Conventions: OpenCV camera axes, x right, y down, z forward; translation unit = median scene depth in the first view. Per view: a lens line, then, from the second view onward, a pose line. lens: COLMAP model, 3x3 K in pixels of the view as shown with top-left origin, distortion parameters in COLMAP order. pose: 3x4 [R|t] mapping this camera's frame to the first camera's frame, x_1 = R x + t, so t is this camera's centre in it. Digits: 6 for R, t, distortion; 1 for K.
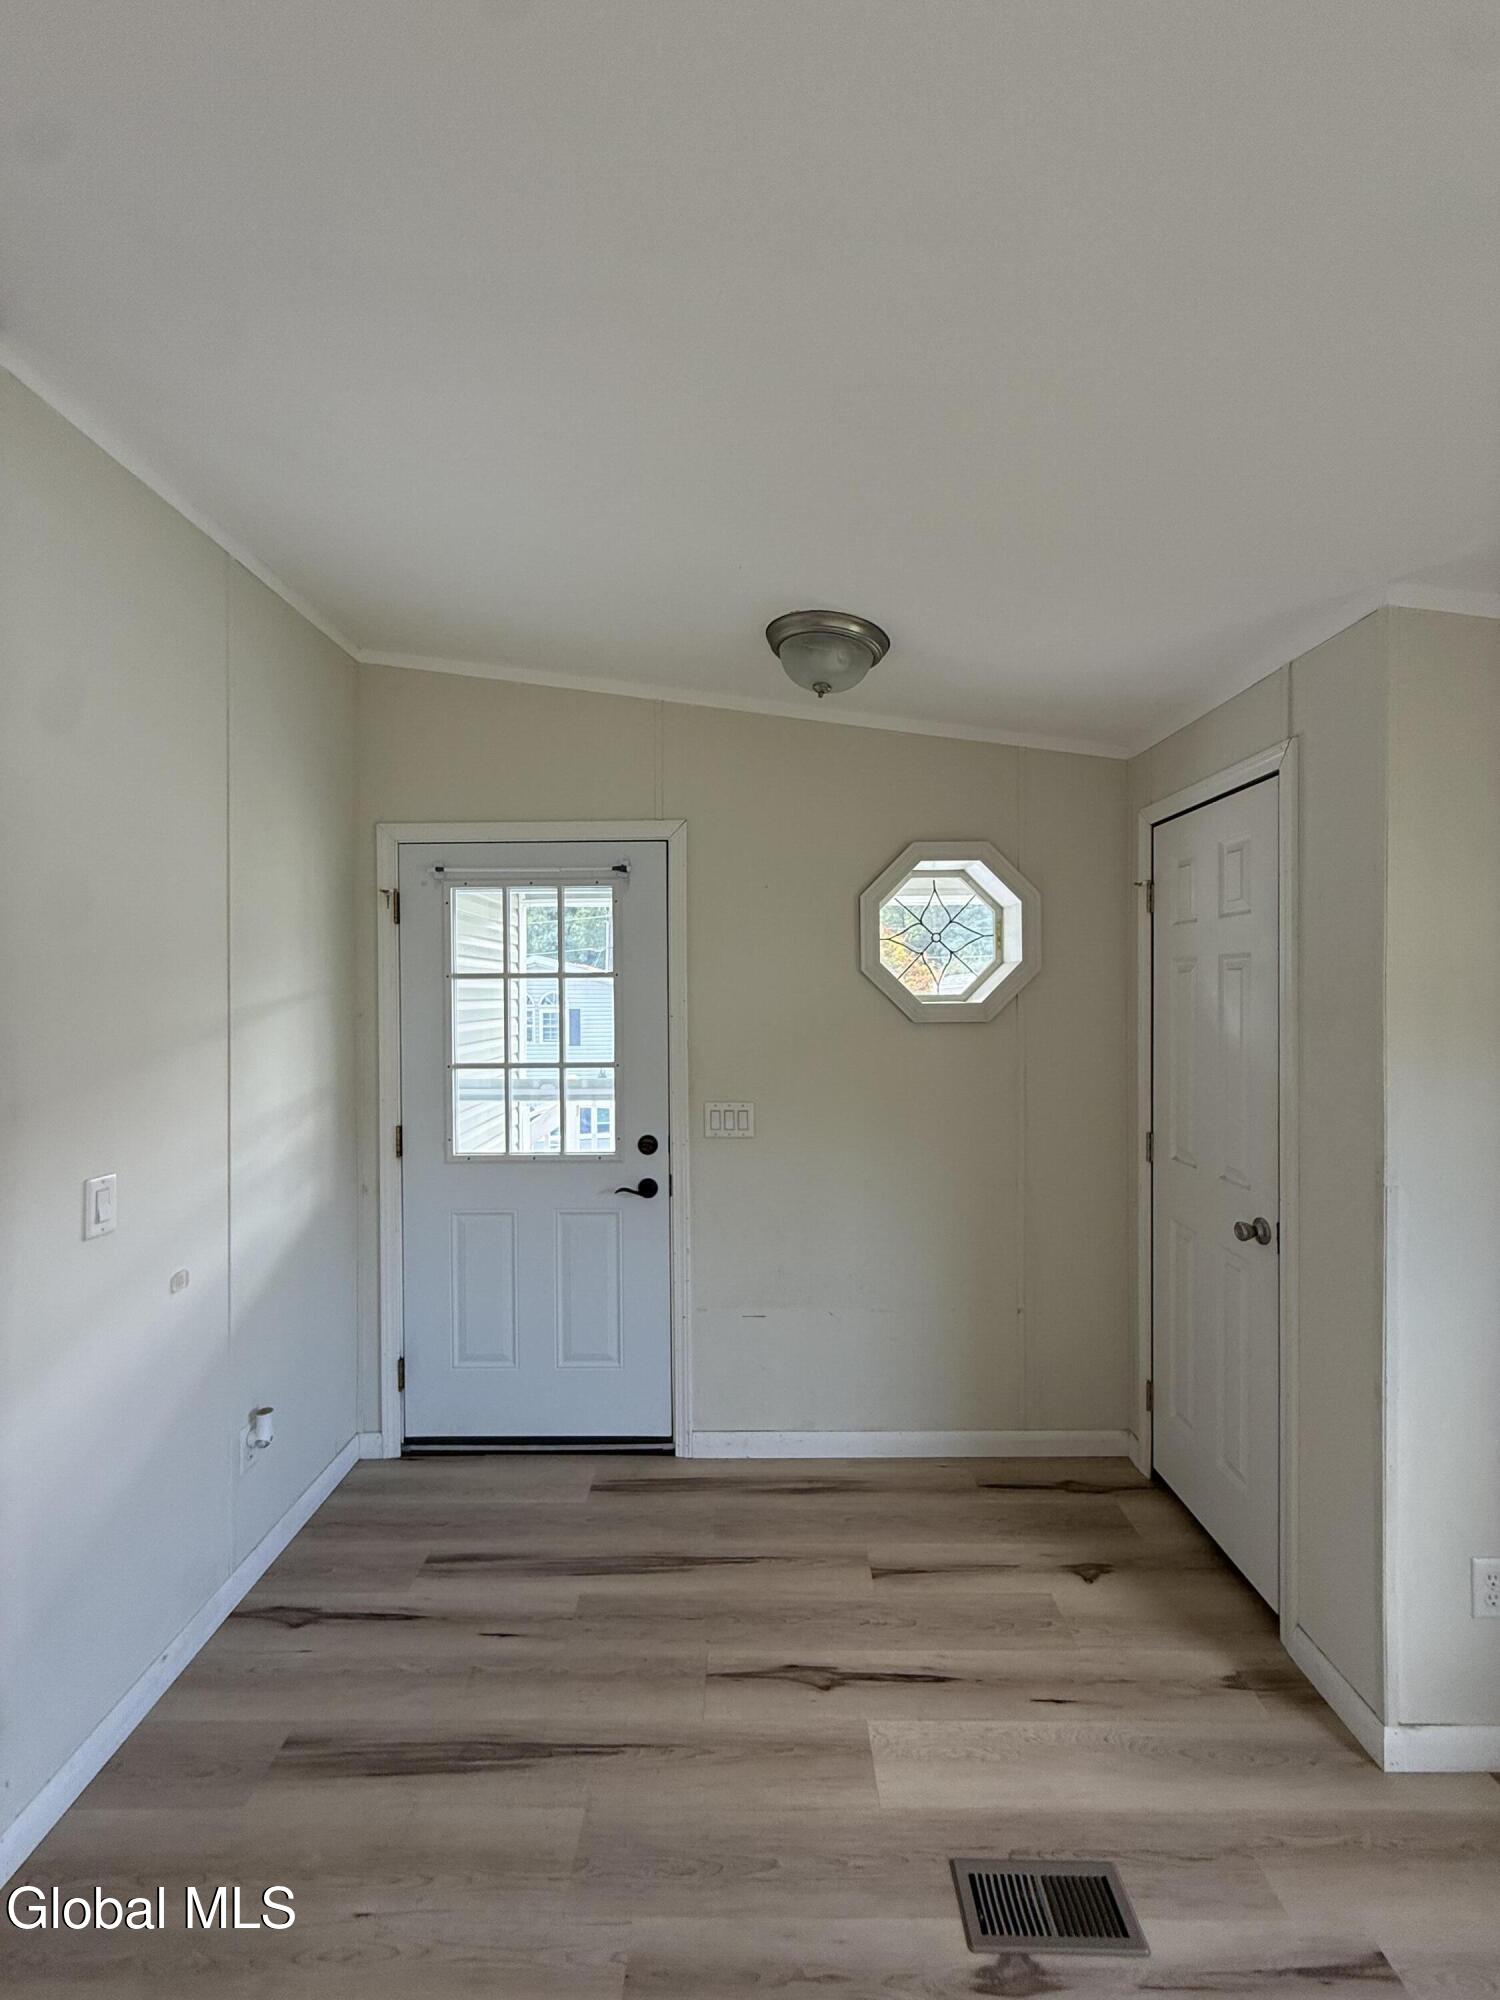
lens RADIAL K [[801.7, 0, 746.9], [0, 801.7, 1004.1], [0, 0, 1]] dist [0.002244, -0.000618]
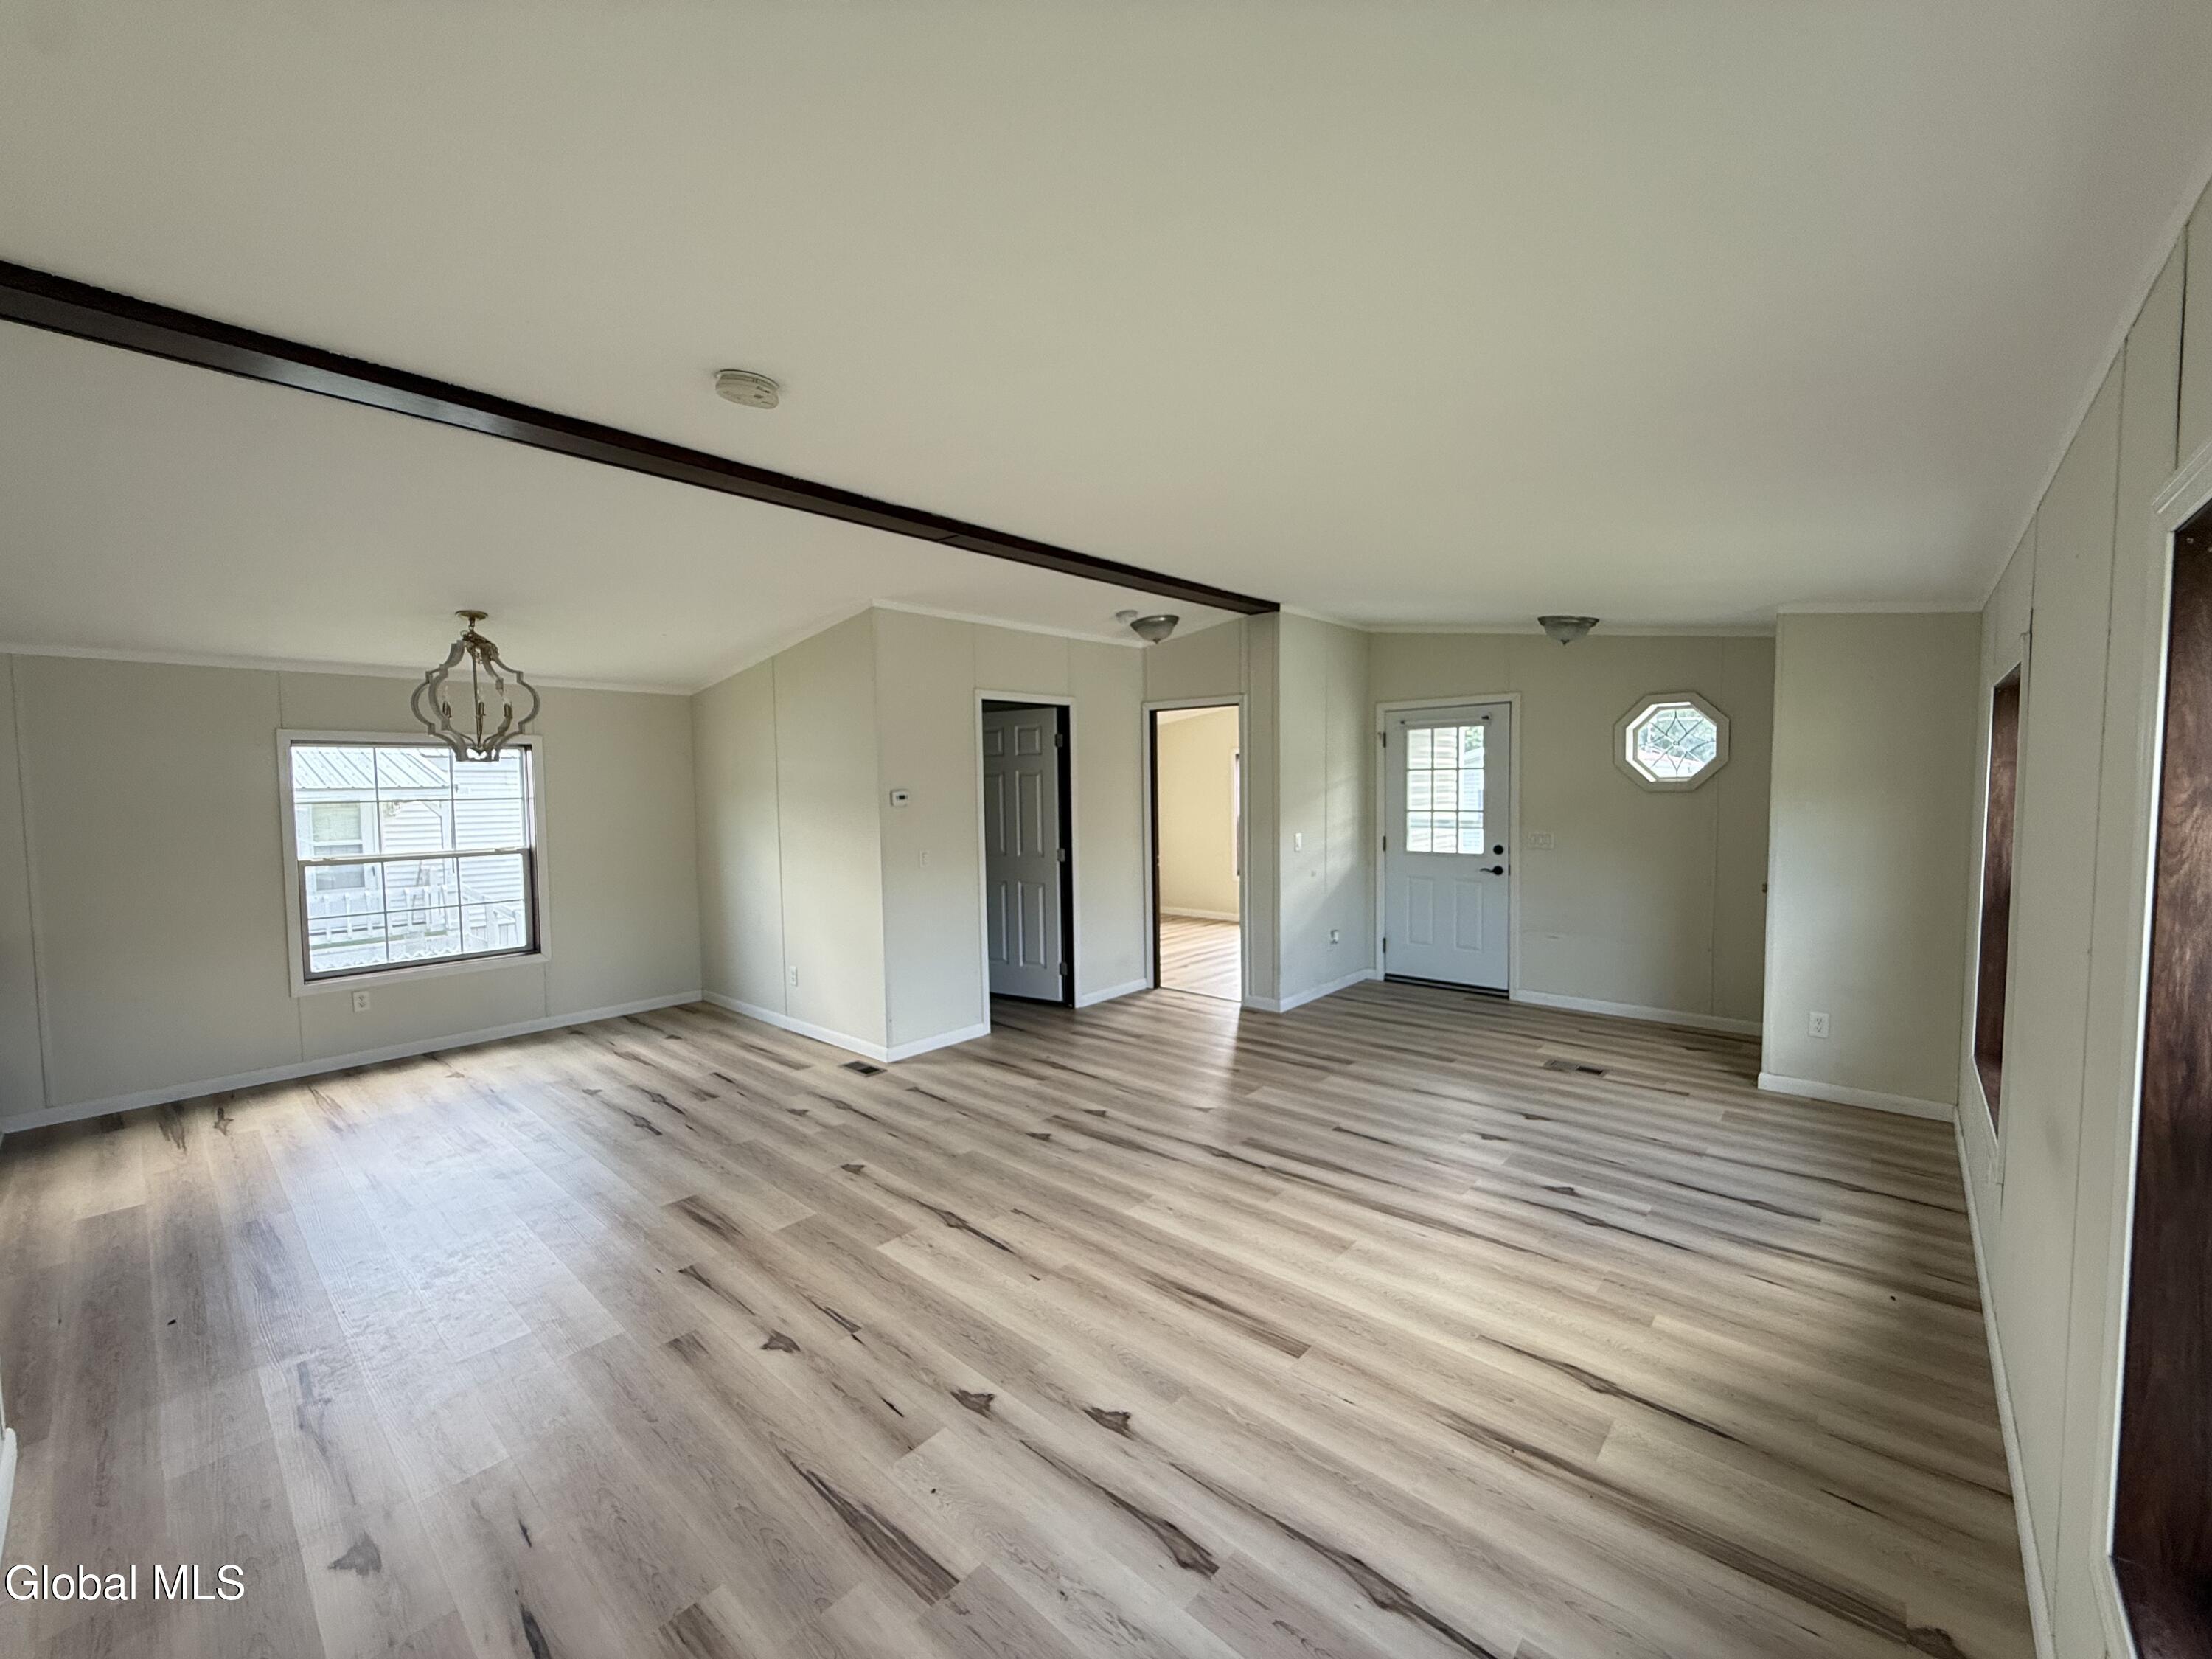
lens RADIAL K [[886.7, 0, 1109.6], [0, 886.7, 833.5], [0, 0, 1]] dist [0.002244, -0.000618]
pose [[0.753716, 0.031308, -0.656454, 0.627985], [0.005535, 0.998527, 0.053977, 0.002934], [0.657177, -0.044317, 0.752433, -1.399672]]
